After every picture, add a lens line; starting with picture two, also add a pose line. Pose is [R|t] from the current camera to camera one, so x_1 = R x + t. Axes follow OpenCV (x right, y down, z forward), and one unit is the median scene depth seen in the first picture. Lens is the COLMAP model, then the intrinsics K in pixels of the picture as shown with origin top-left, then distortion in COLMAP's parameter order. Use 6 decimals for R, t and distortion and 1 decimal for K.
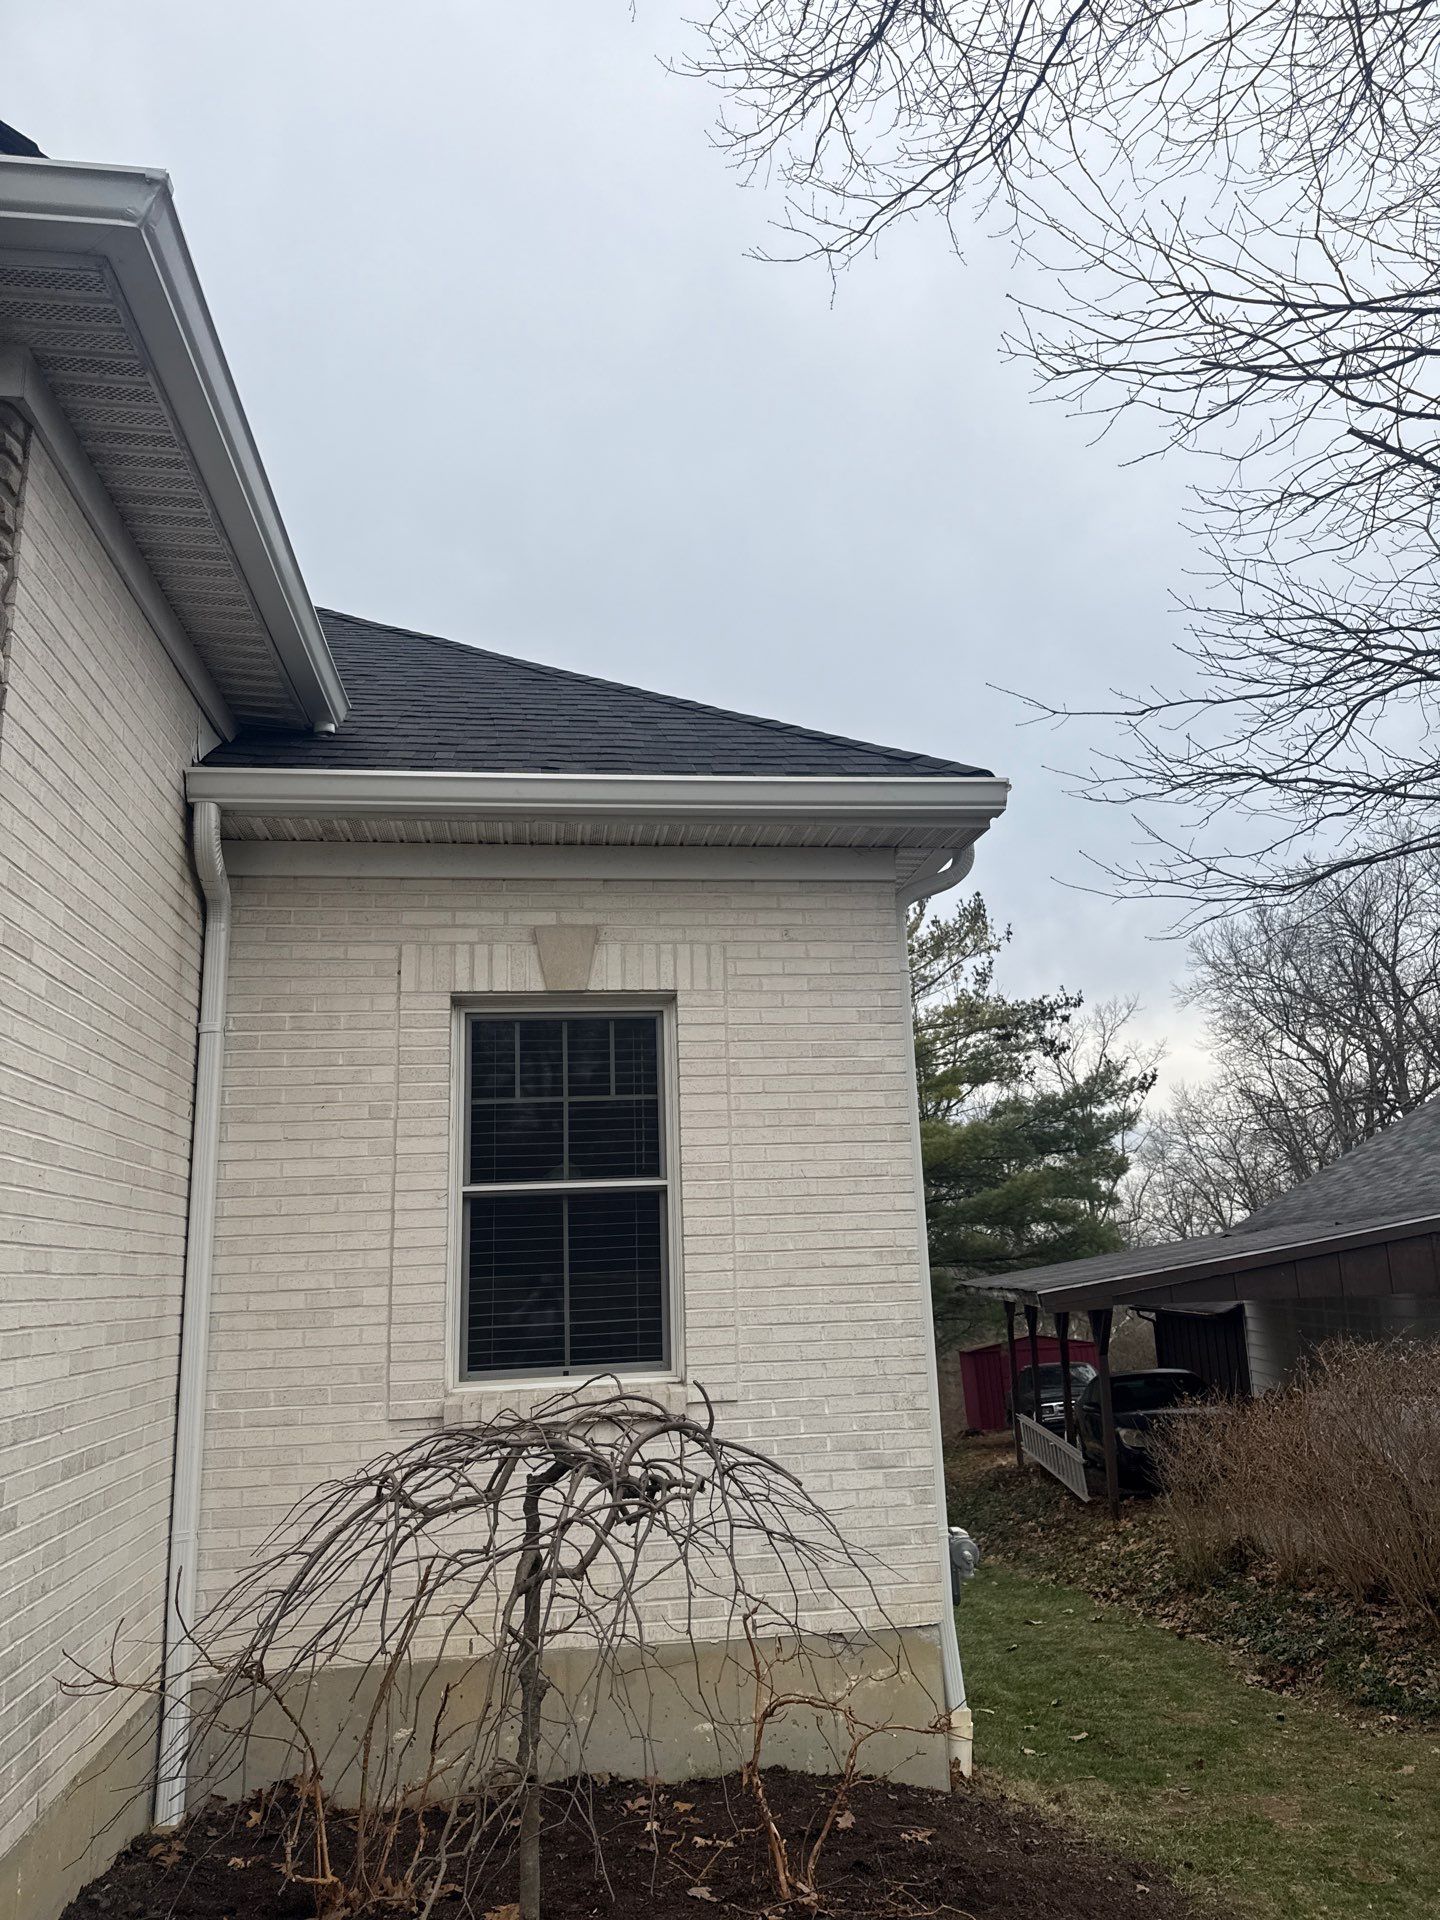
lens RADIAL K [[1327.7, 0, 738.8], [0, 1327.7, 965.2], [0, 0, 1]] dist [0.042575, -0.053155]
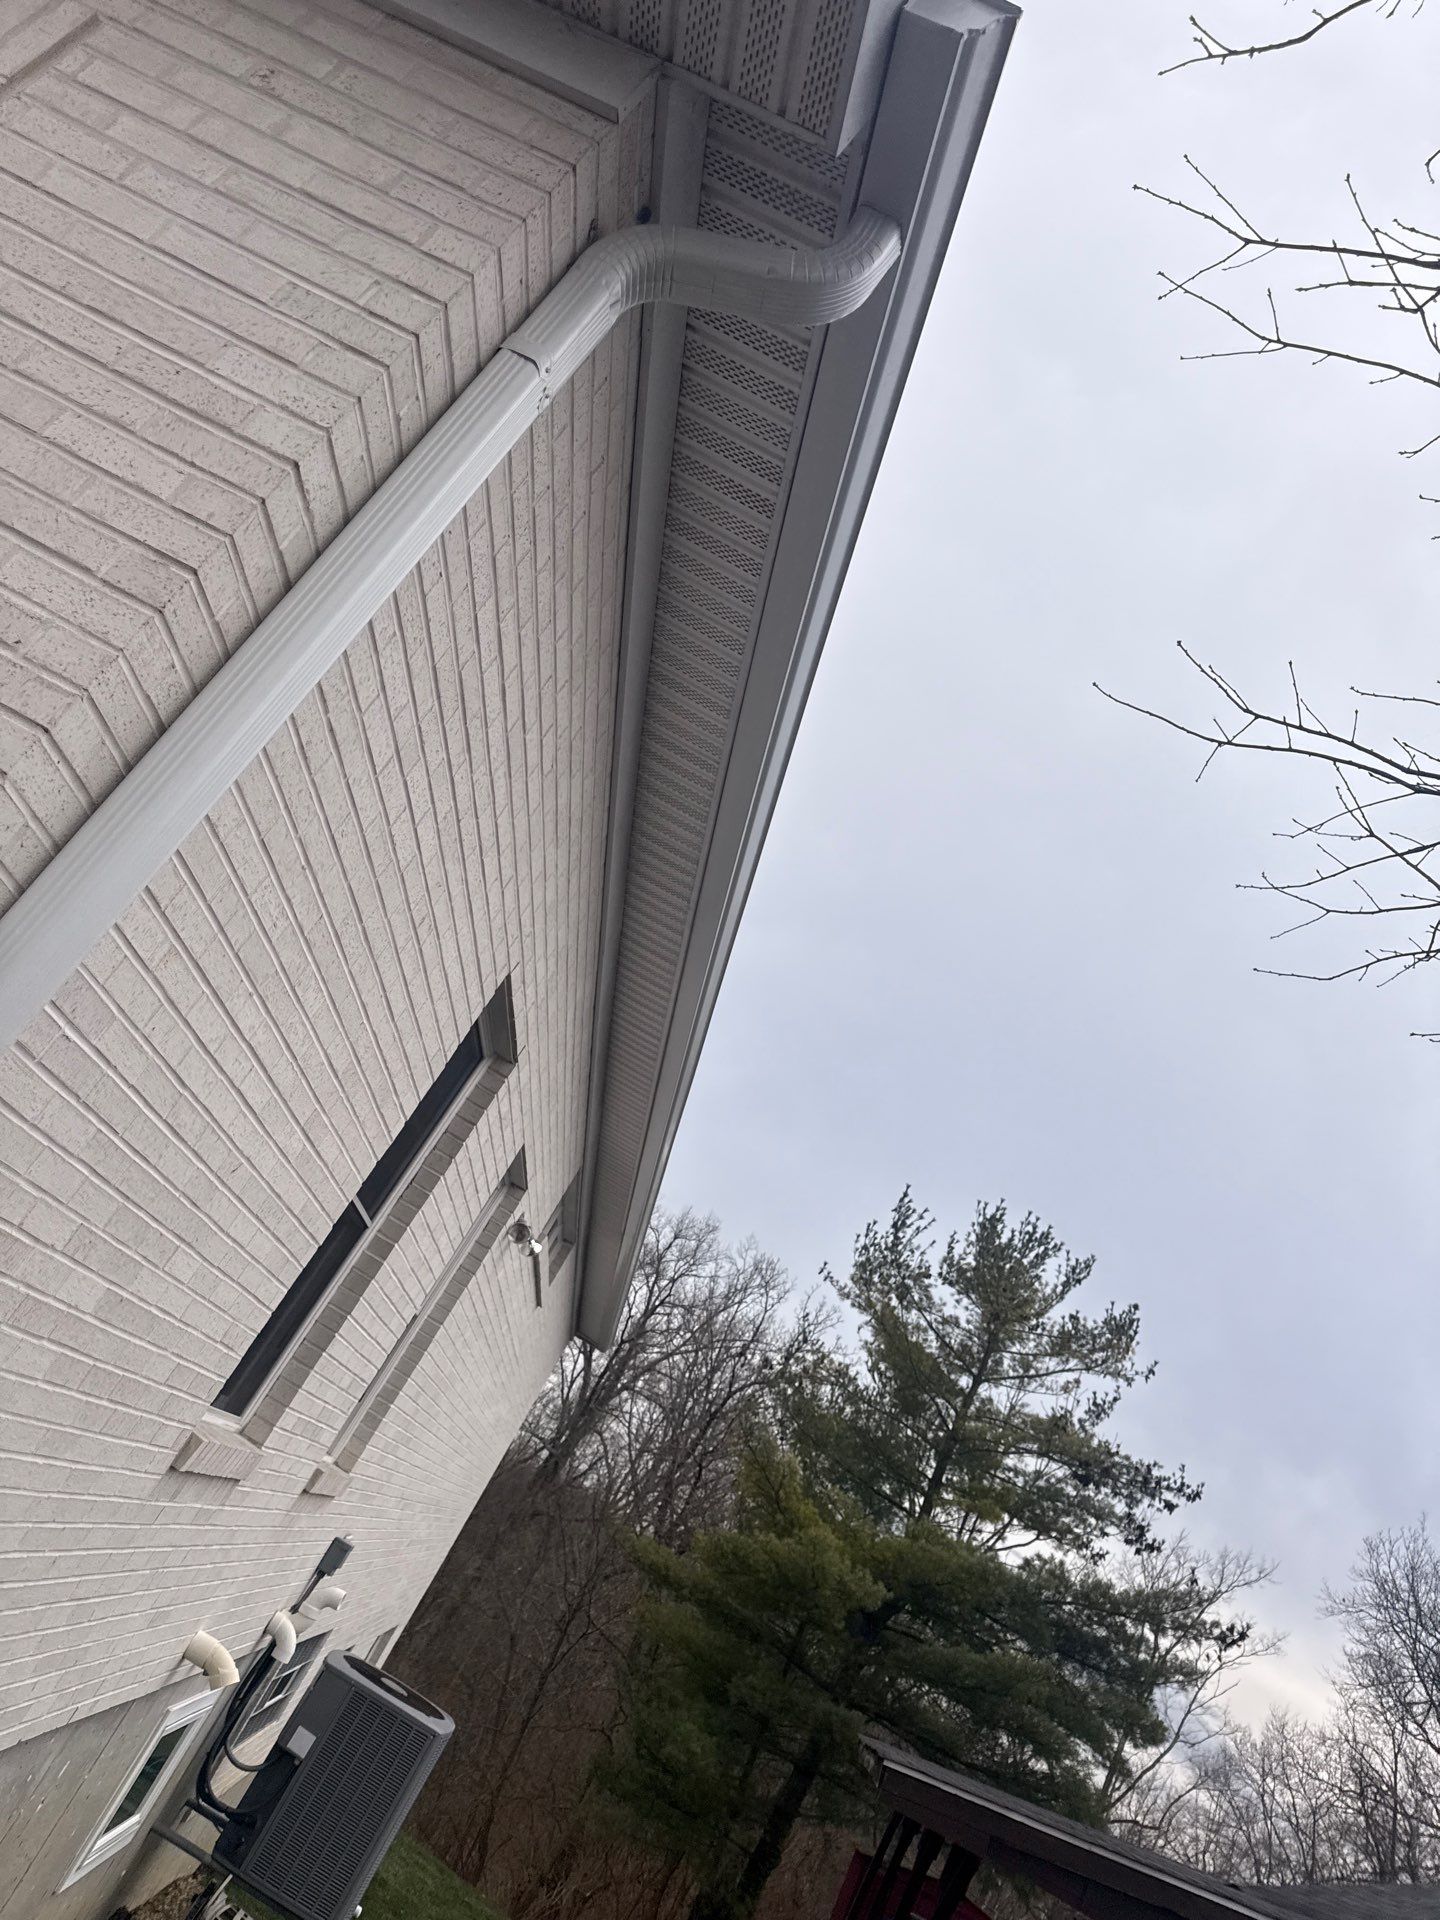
lens RADIAL K [[1327.7, 0, 783.1], [0, 1327.7, 1000.6], [0, 0, 1]] dist [0.042575, -0.053155]
pose [[0.867397, 0.454037, -0.203647, 0.076447], [-0.489302, 0.852708, -0.182955, 0.041732], [0.090583, 0.258340, 0.961798, 0.159622]]
